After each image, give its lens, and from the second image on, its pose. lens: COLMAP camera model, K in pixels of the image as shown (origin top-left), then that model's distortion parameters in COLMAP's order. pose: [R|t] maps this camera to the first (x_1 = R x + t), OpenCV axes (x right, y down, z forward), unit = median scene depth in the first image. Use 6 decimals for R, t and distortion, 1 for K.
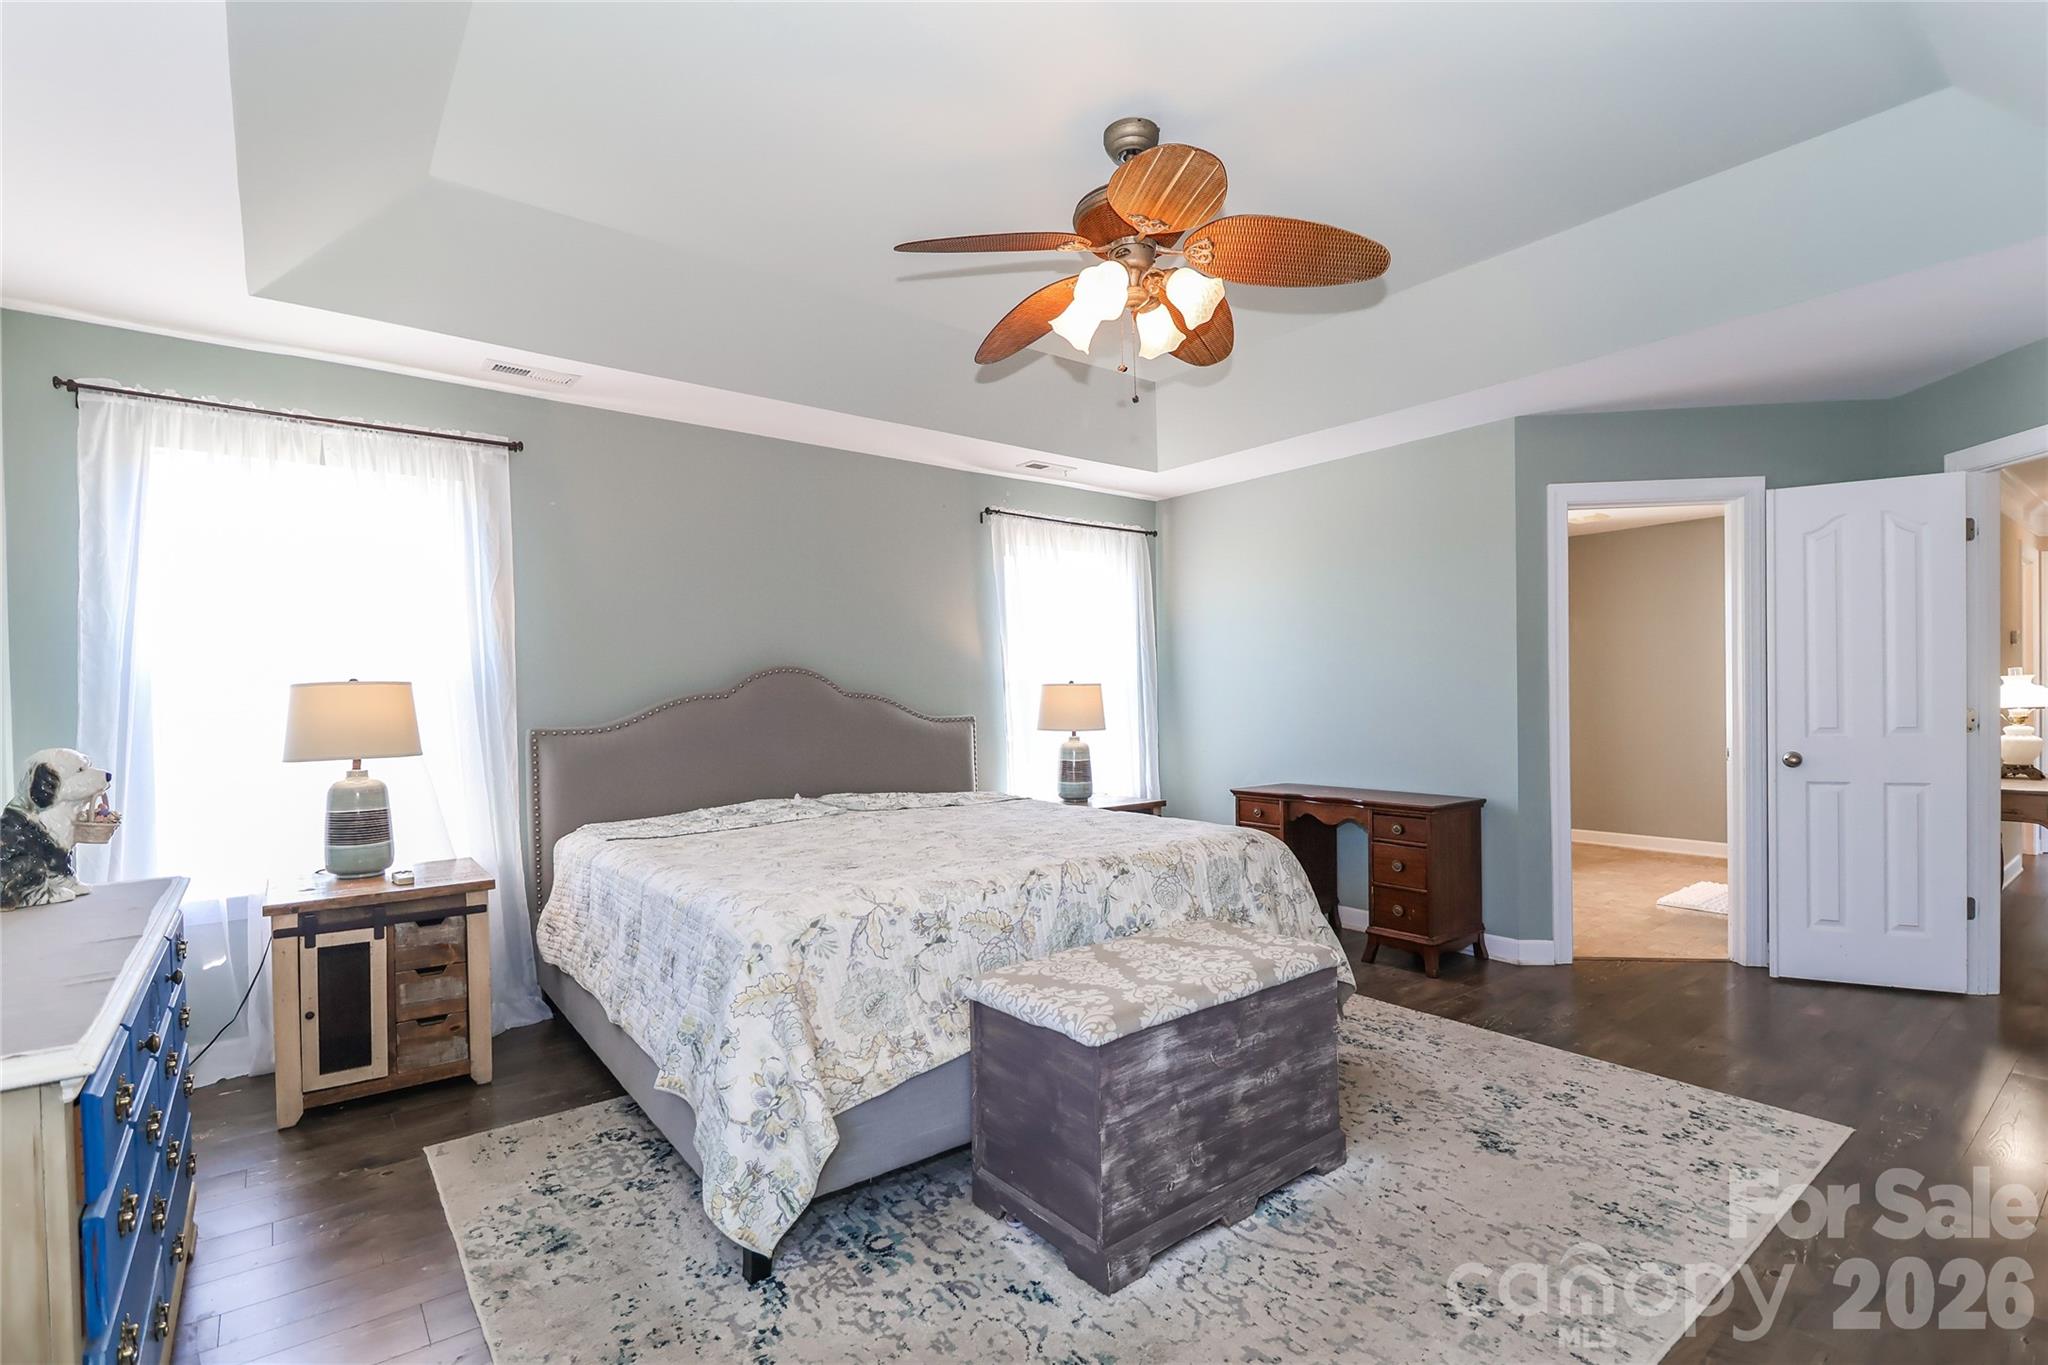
lens RADIAL K [[957.9, 0, 1066.2], [0, 957.9, 703.9], [0, 0, 1]] dist [0.015950, -0.010998]
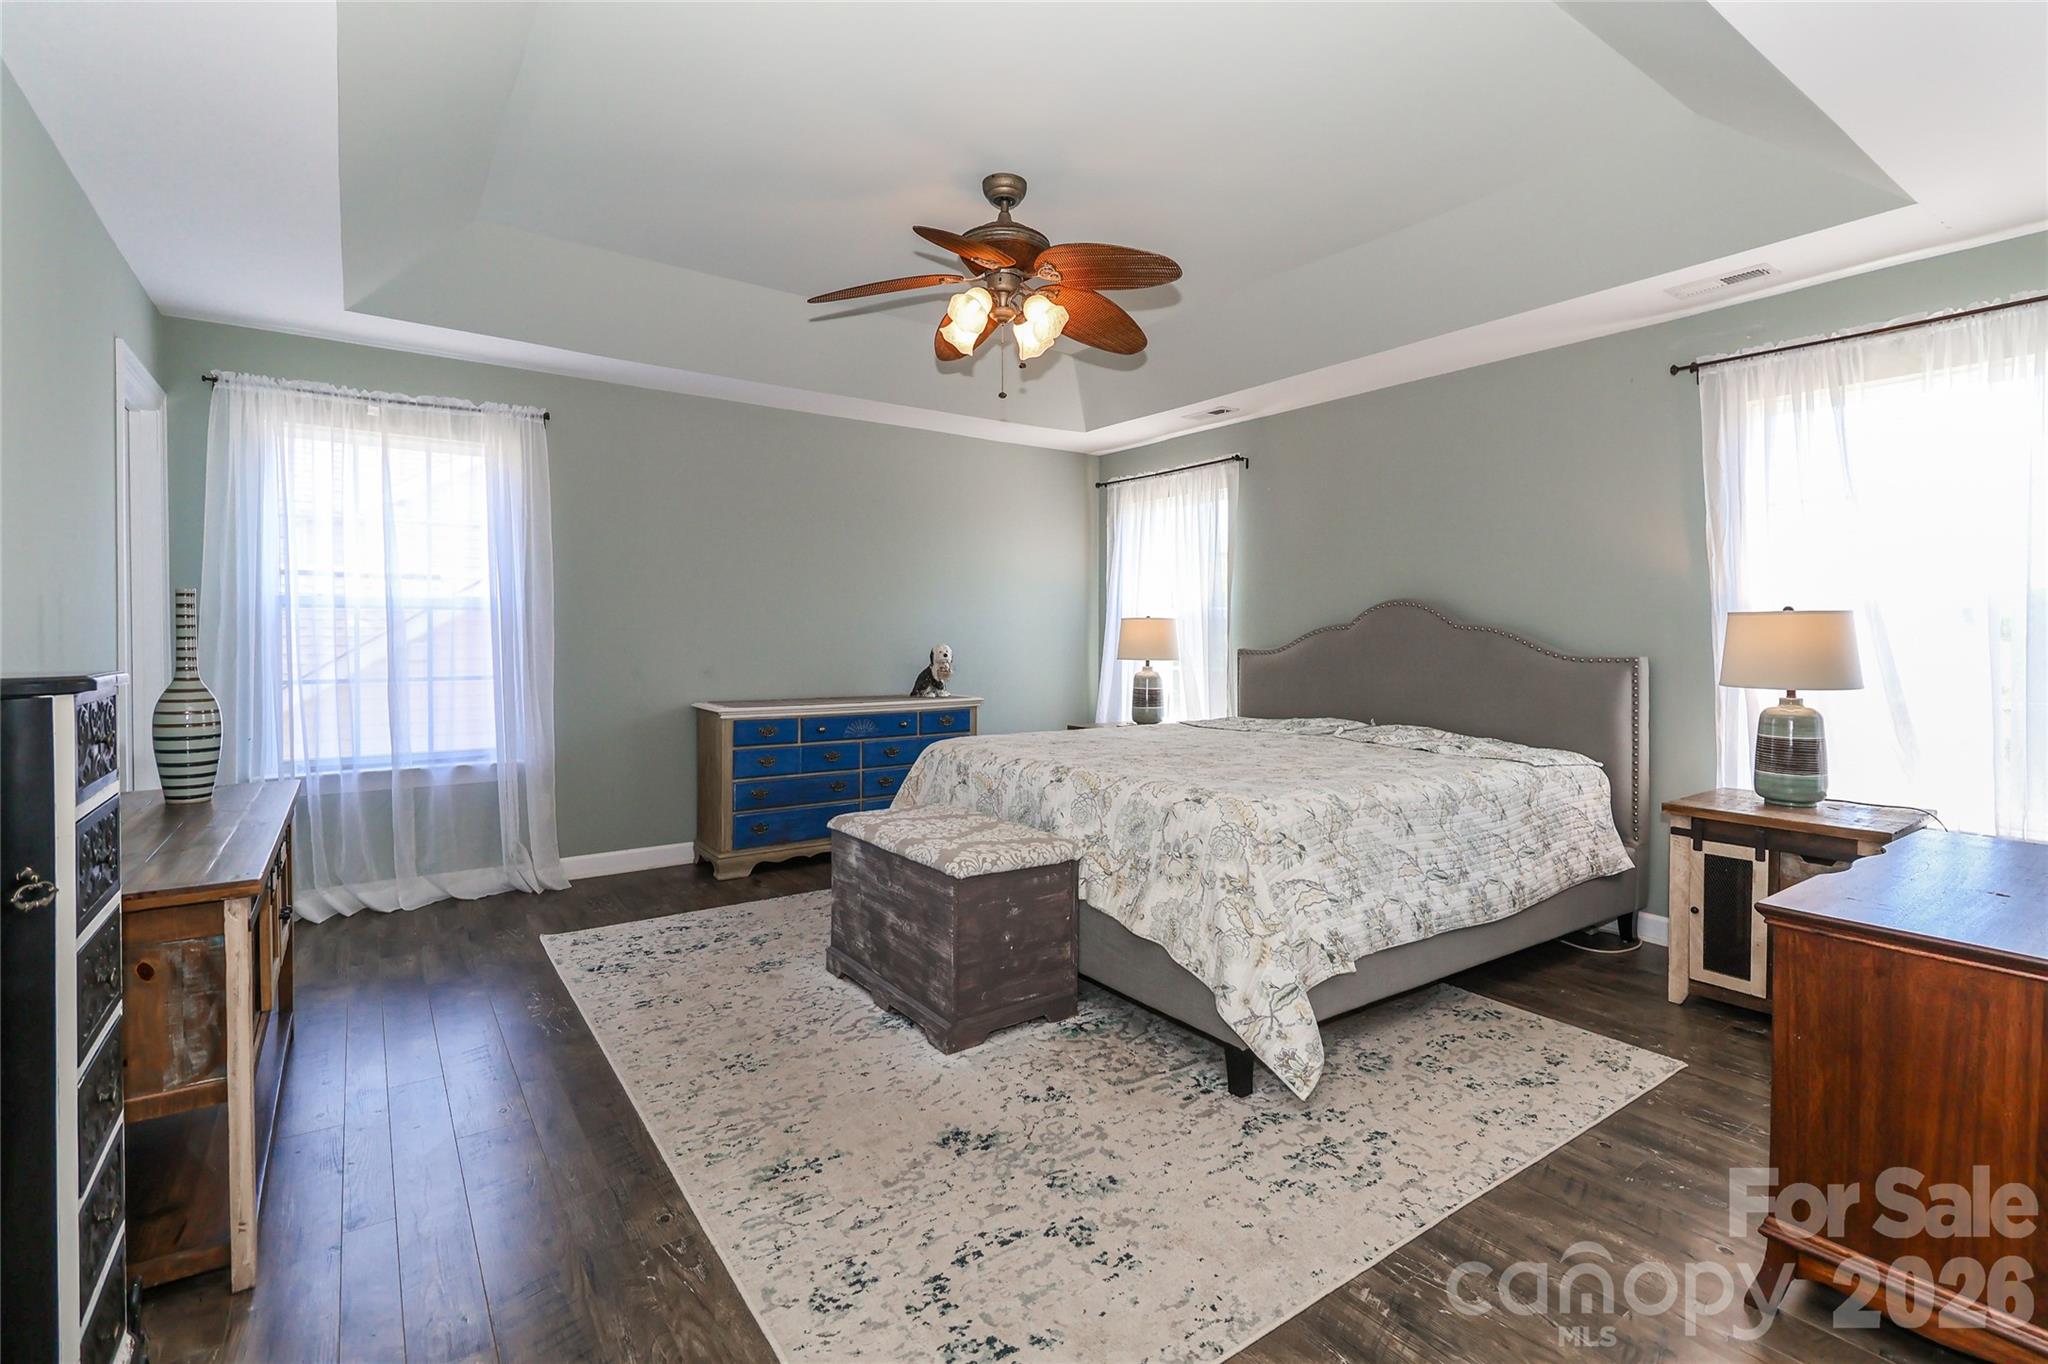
lens RADIAL K [[957.9, 0, 1042.2], [0, 957.9, 667.3], [0, 0, 1]] dist [0.015950, -0.010998]
pose [[-0.070414, 0.049831, -0.996272, 0.814235], [-0.012333, 0.998632, 0.050821, -0.013641], [0.997442, 0.015865, -0.069703, 0.708311]]
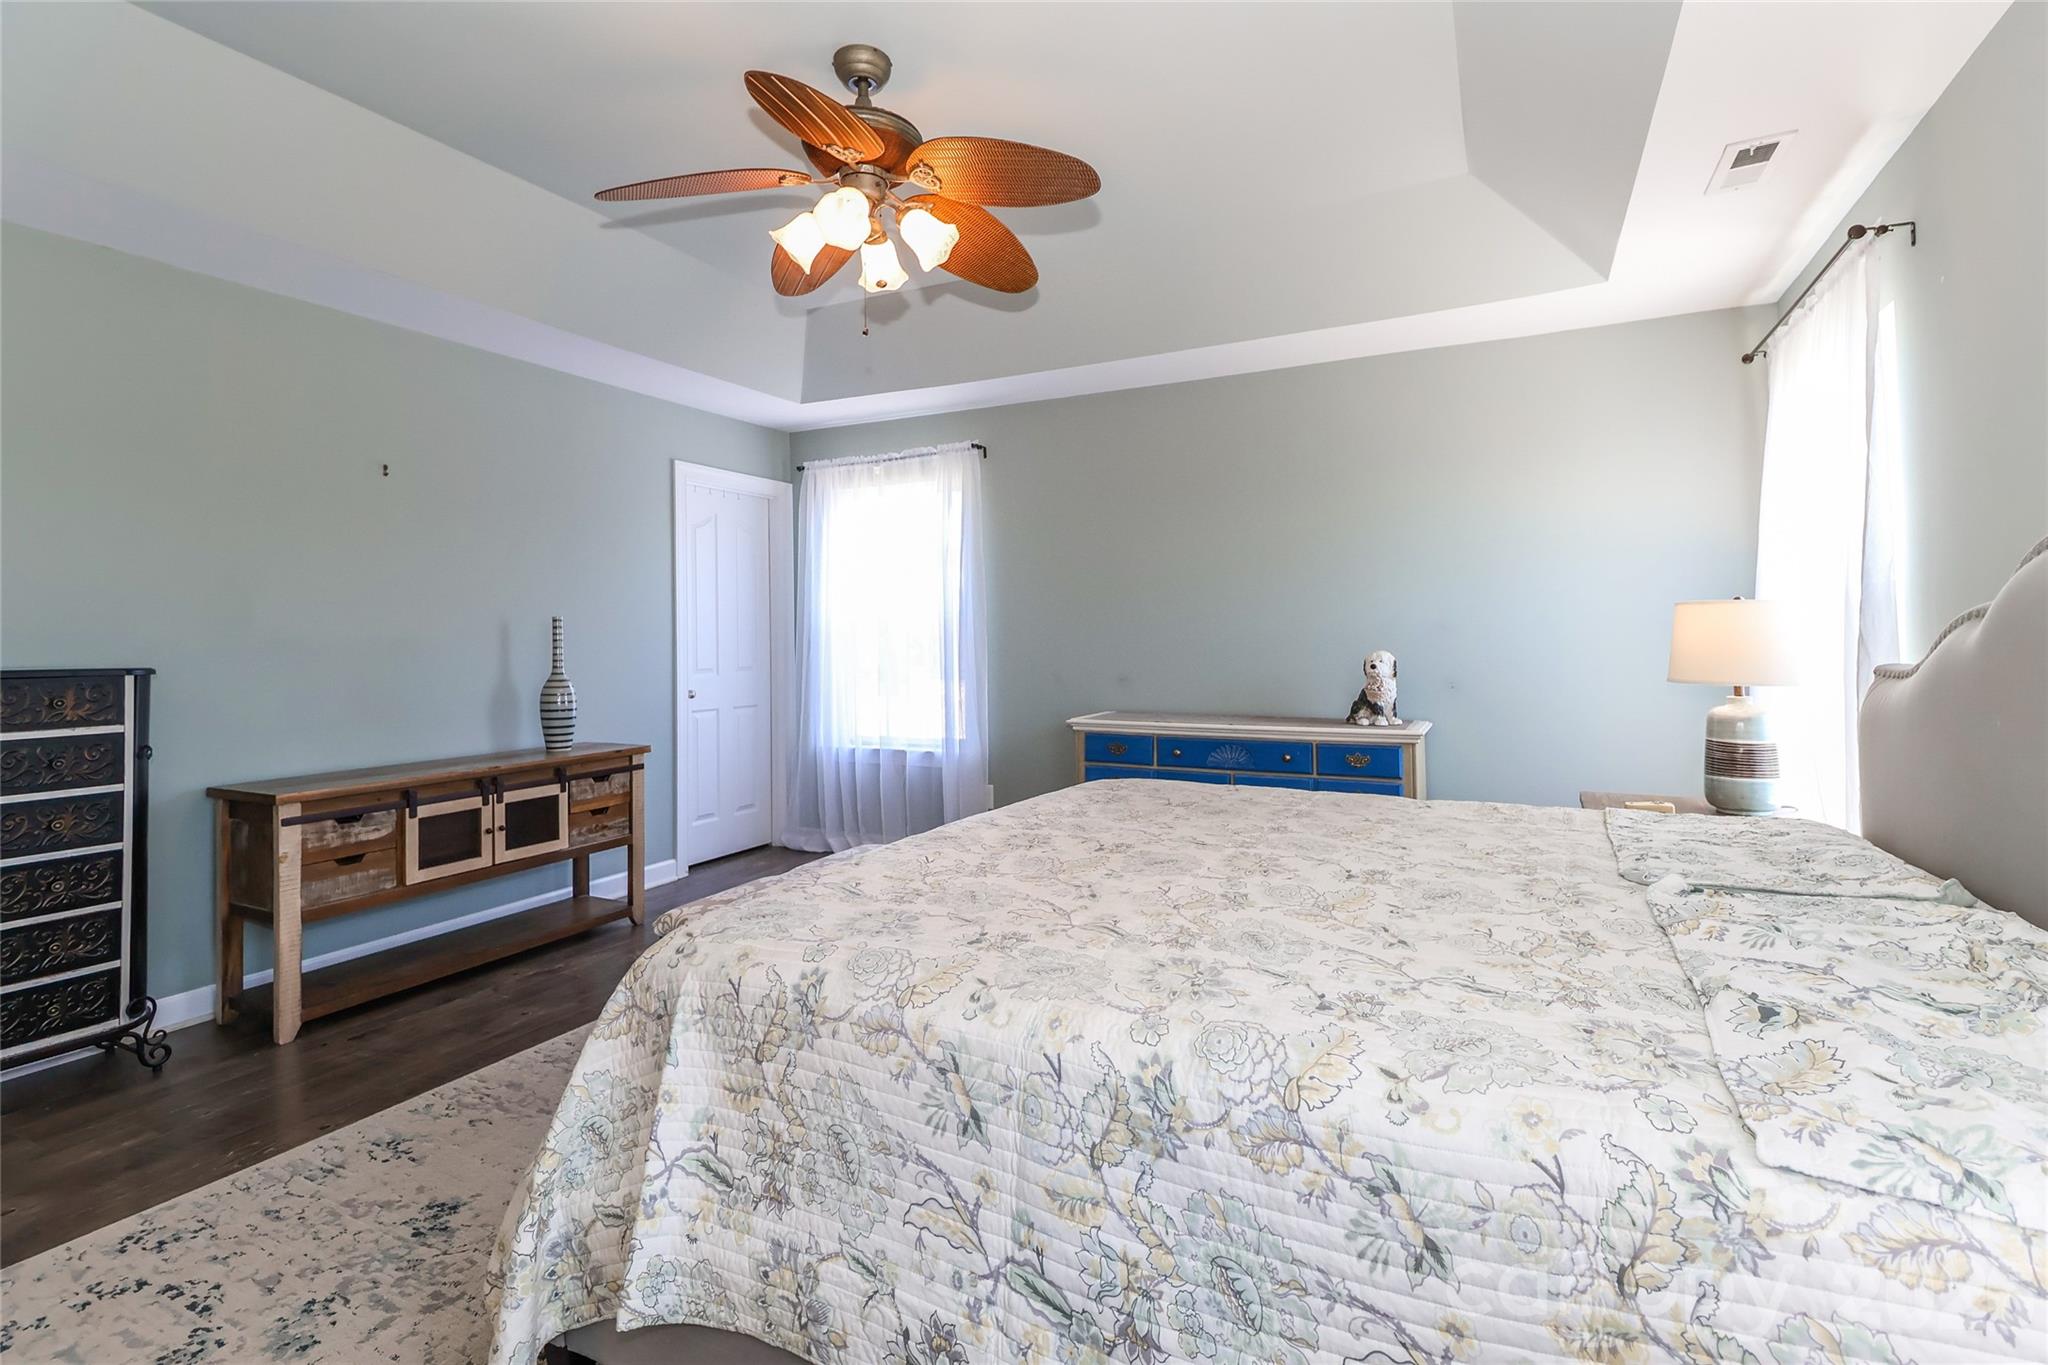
lens RADIAL K [[957.9, 0, 1025.6], [0, 957.9, 632.1], [0, 0, 1]] dist [0.015950, -0.010998]
pose [[-0.919465, 0.022014, -0.392555, 0.189693], [0.019728, 0.999757, 0.009857, -0.010582], [0.392677, 0.001318, -0.919676, 1.200335]]
